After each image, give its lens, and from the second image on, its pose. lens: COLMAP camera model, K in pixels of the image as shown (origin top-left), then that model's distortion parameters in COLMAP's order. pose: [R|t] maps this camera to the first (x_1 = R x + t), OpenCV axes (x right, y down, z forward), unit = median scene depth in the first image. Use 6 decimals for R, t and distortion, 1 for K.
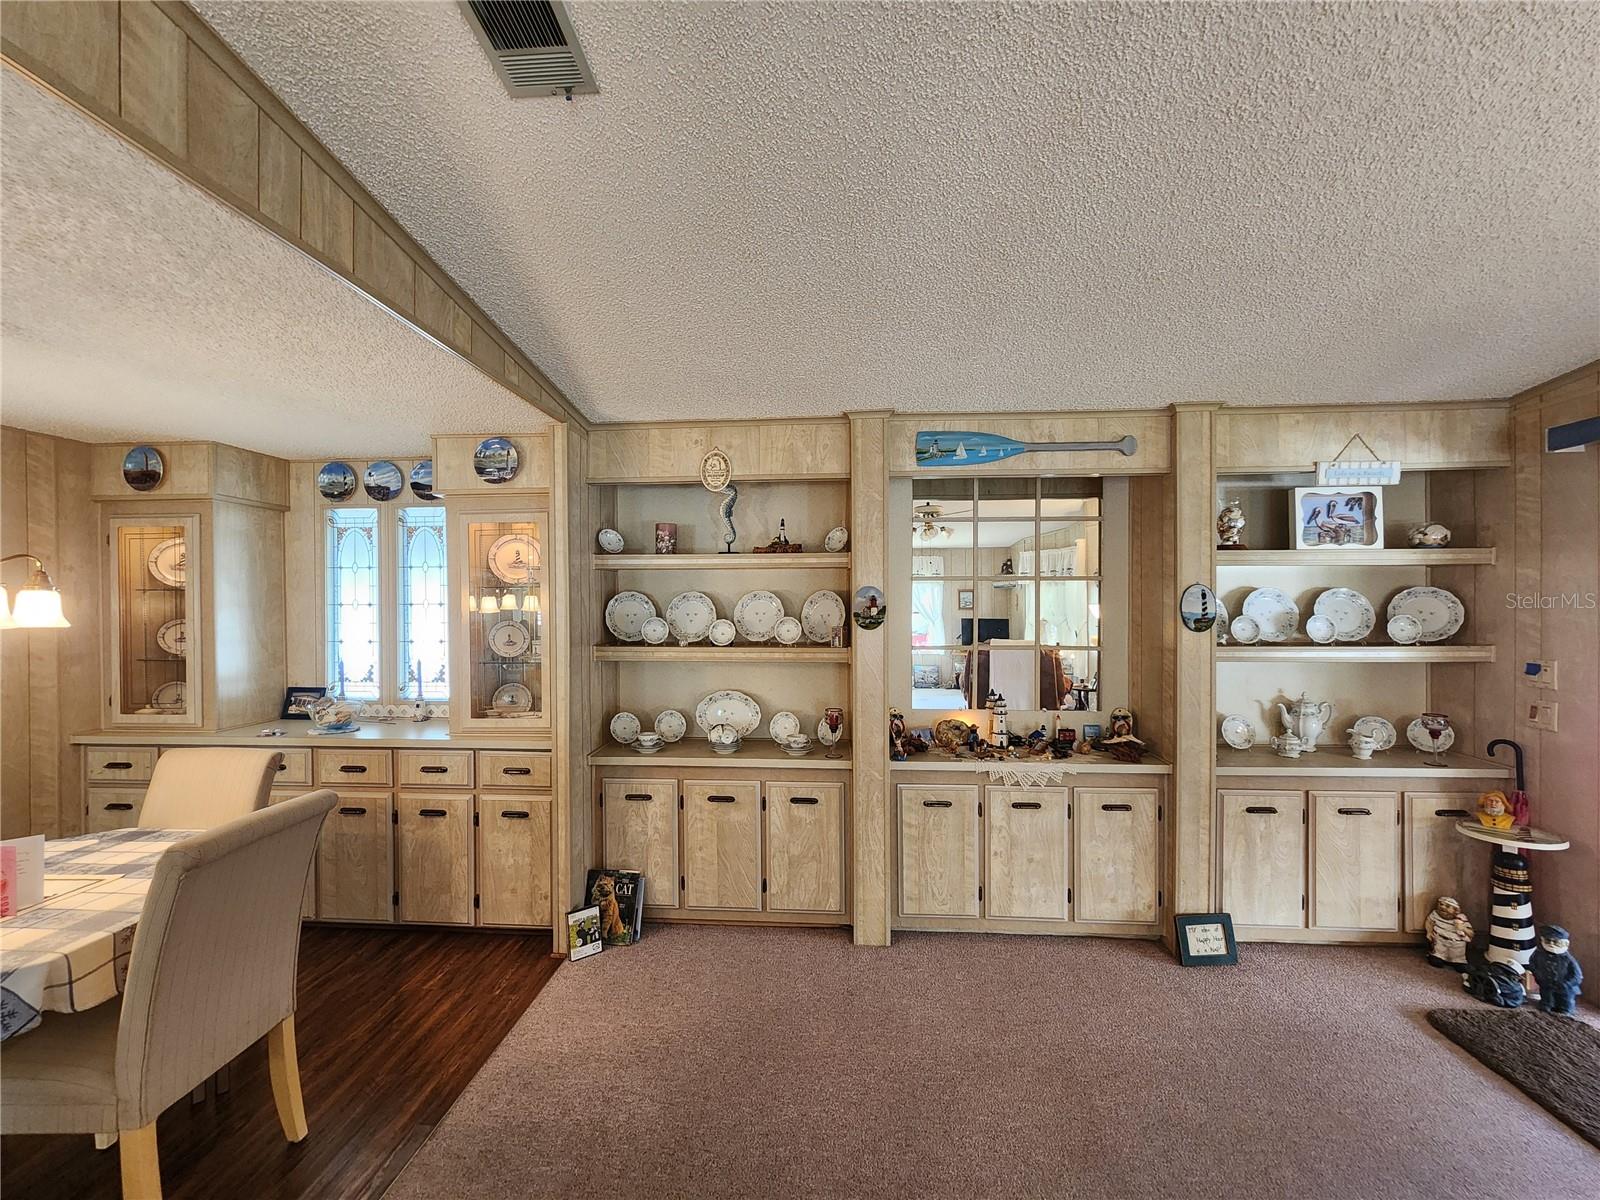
lens RADIAL K [[661.9, 0, 793.6], [0, 661.9, 608.9], [0, 0, 1]] dist [-0.000597, 0.000833]
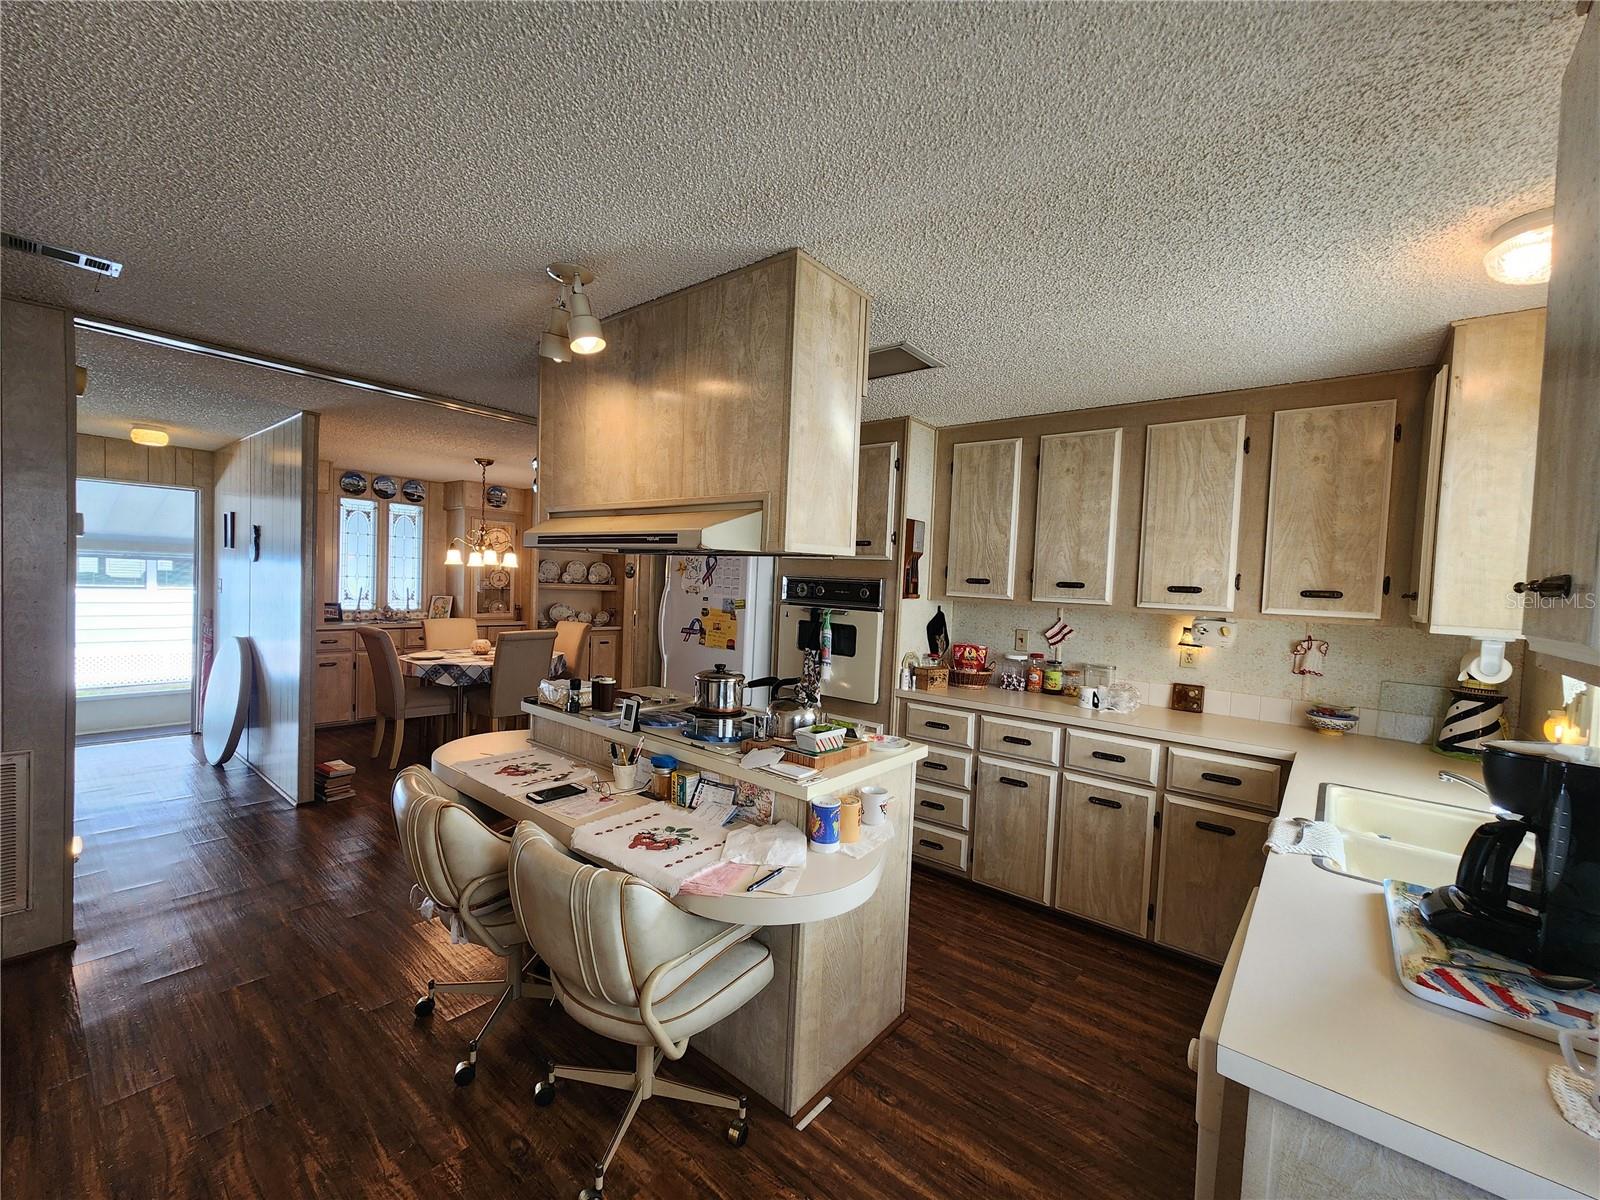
lens RADIAL K [[661.9, 0, 784.4], [0, 661.9, 610.5], [0, 0, 1]] dist [-0.000597, 0.000833]
pose [[0.585804, -0.008028, 0.810413, -1.665488], [-0.034761, 0.998782, 0.035021, 0.044967], [-0.809707, -0.048687, 0.584811, -1.092986]]
